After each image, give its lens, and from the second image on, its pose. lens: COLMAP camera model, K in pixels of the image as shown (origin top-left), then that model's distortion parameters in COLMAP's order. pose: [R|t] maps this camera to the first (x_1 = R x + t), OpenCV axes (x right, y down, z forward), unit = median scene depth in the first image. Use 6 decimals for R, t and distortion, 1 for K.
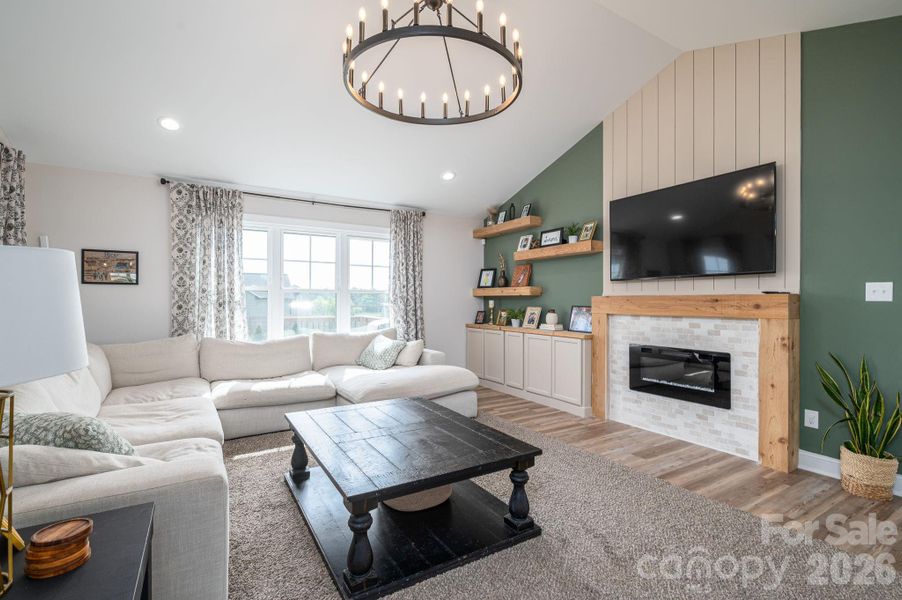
lens RADIAL K [[415.1, 0, 445.5], [0, 415.1, 301.6], [0, 0, 1]] dist [0.001314, 0.000472]
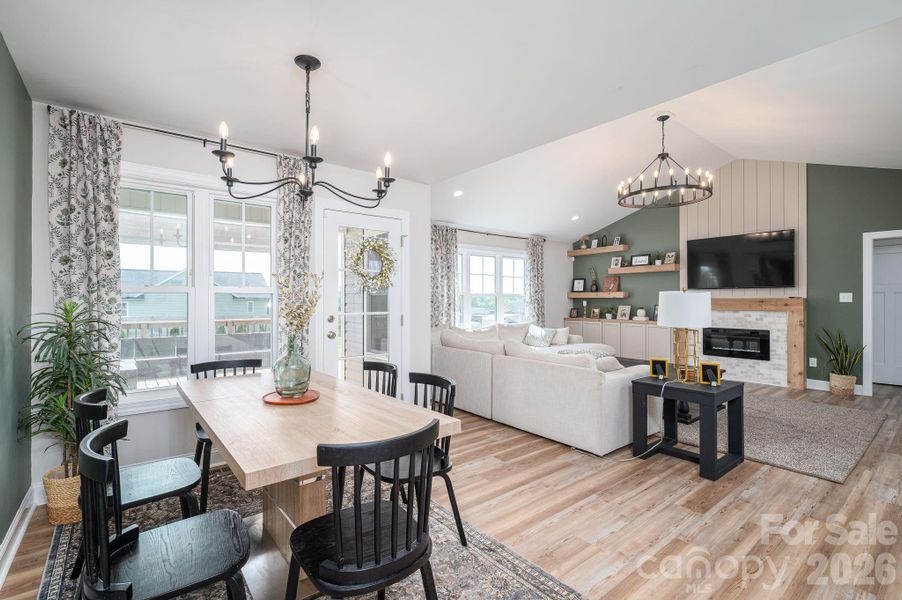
lens RADIAL K [[415.1, 0, 451.3], [0, 415.1, 300.3], [0, 0, 1]] dist [0.001314, 0.000472]
pose [[0.990743, -0.002753, 0.135724, -0.705064], [0.002654, 0.999996, 0.000911, -0.010256], [-0.135726, -0.000543, 0.990746, -0.464853]]
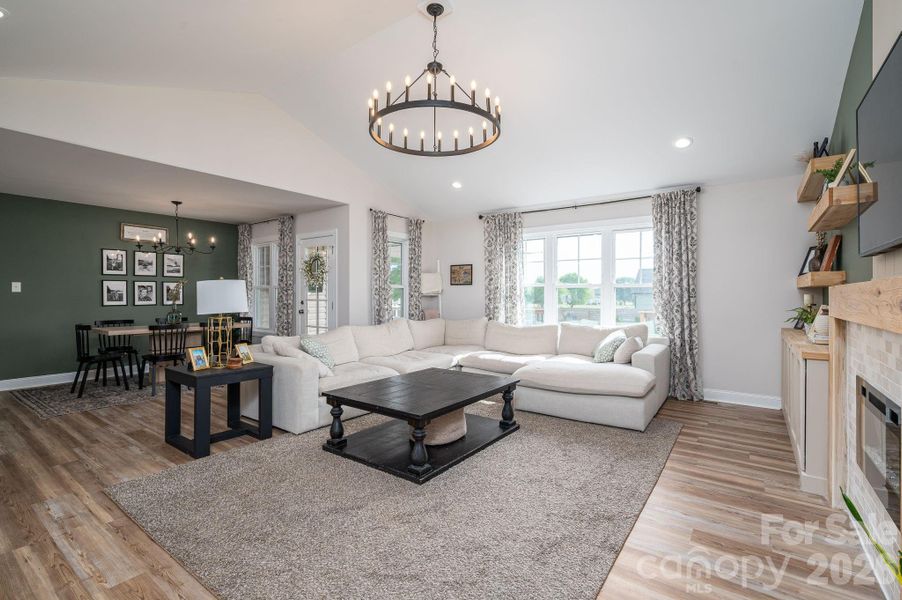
lens RADIAL K [[415.1, 0, 447.1], [0, 415.1, 294.6], [0, 0, 1]] dist [0.001314, 0.000472]
pose [[0.379299, -0.002569, -0.925271, 0.632550], [-0.005300, 0.999974, -0.004948, 0.004758], [0.925259, 0.006781, 0.379276, 0.277445]]
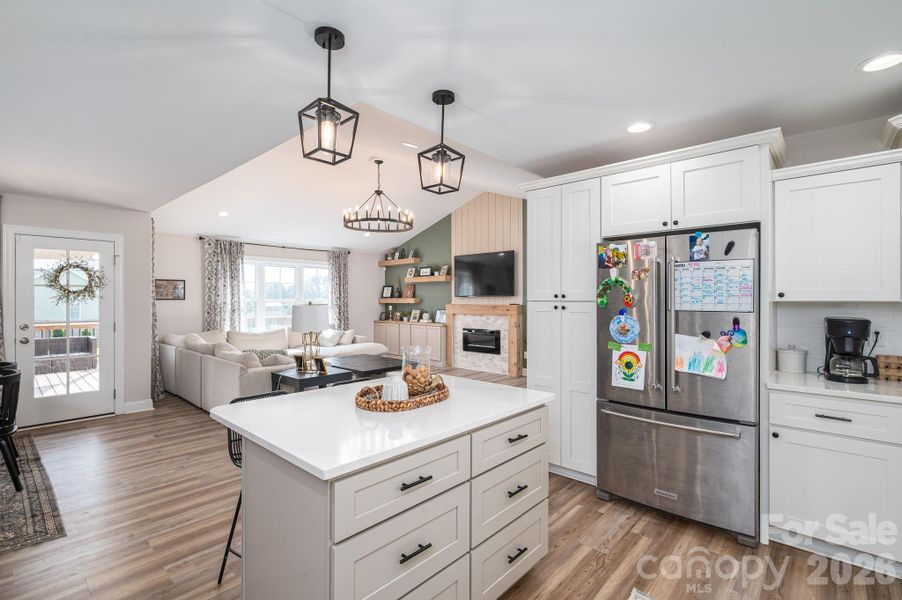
lens RADIAL K [[415.1, 0, 450.6], [0, 415.1, 297.4], [0, 0, 1]] dist [0.001314, 0.000472]
pose [[0.955824, -0.001260, 0.293936, -0.186607], [0.003169, 0.999977, -0.006018, -0.032811], [-0.293922, 0.006684, 0.955806, -0.822068]]
